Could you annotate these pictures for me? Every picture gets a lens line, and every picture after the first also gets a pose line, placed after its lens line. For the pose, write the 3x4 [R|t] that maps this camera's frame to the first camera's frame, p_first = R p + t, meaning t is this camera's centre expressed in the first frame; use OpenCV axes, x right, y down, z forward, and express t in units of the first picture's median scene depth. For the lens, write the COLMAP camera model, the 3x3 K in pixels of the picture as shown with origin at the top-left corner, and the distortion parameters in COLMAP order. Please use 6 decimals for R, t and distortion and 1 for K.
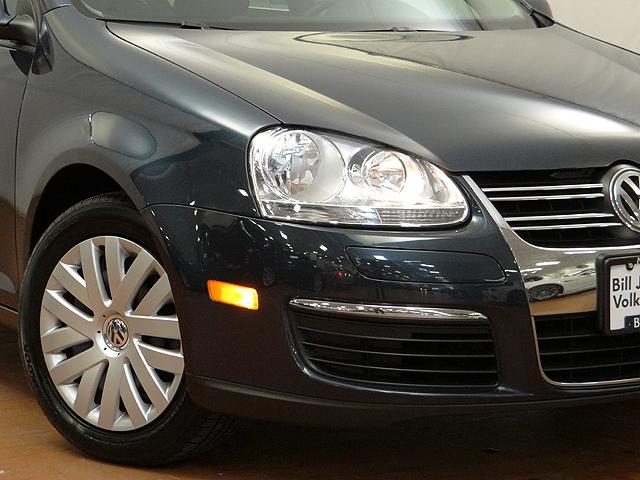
lens RADIAL K [[1694.9, 0, 318.1], [0, 1694.9, 241.2], [0, 0, 1]] dist [-0.067267, 0.000000]
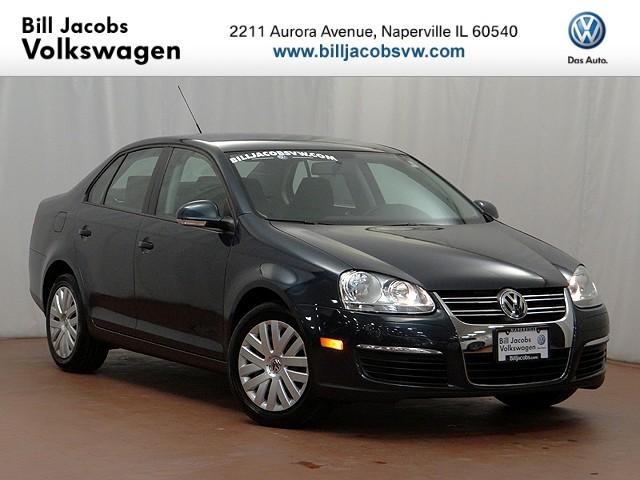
lens RADIAL K [[1694.9, 0, 316.2], [0, 1694.9, 240.9], [0, 0, 1]] dist [-0.067267, 0.000000]
pose [[0.999285, 0.008430, -0.036861, 0.010847], [-0.012008, 0.995120, -0.097941, 0.110066], [0.035856, 0.098313, 0.994509, -1.191873]]
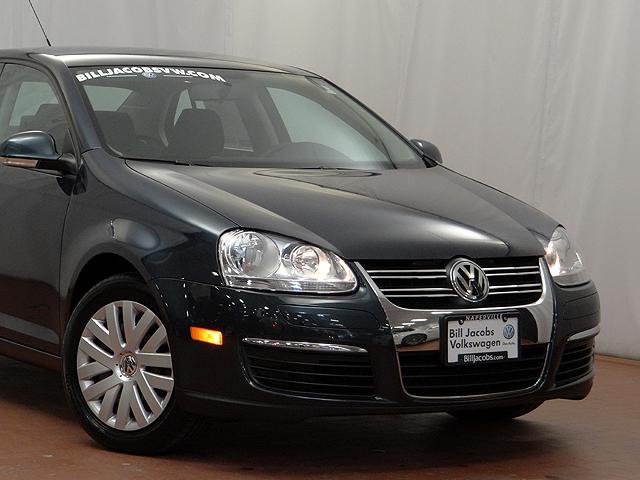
lens RADIAL K [[1694.9, 0, 321.3], [0, 1694.9, 240.8], [0, 0, 1]] dist [-0.067267, 0.000000]
pose [[0.999741, 0.017765, 0.014257, 0.029755], [-0.016583, 0.996729, -0.079091, 0.062079], [-0.015615, 0.078834, 0.996765, -0.529379]]
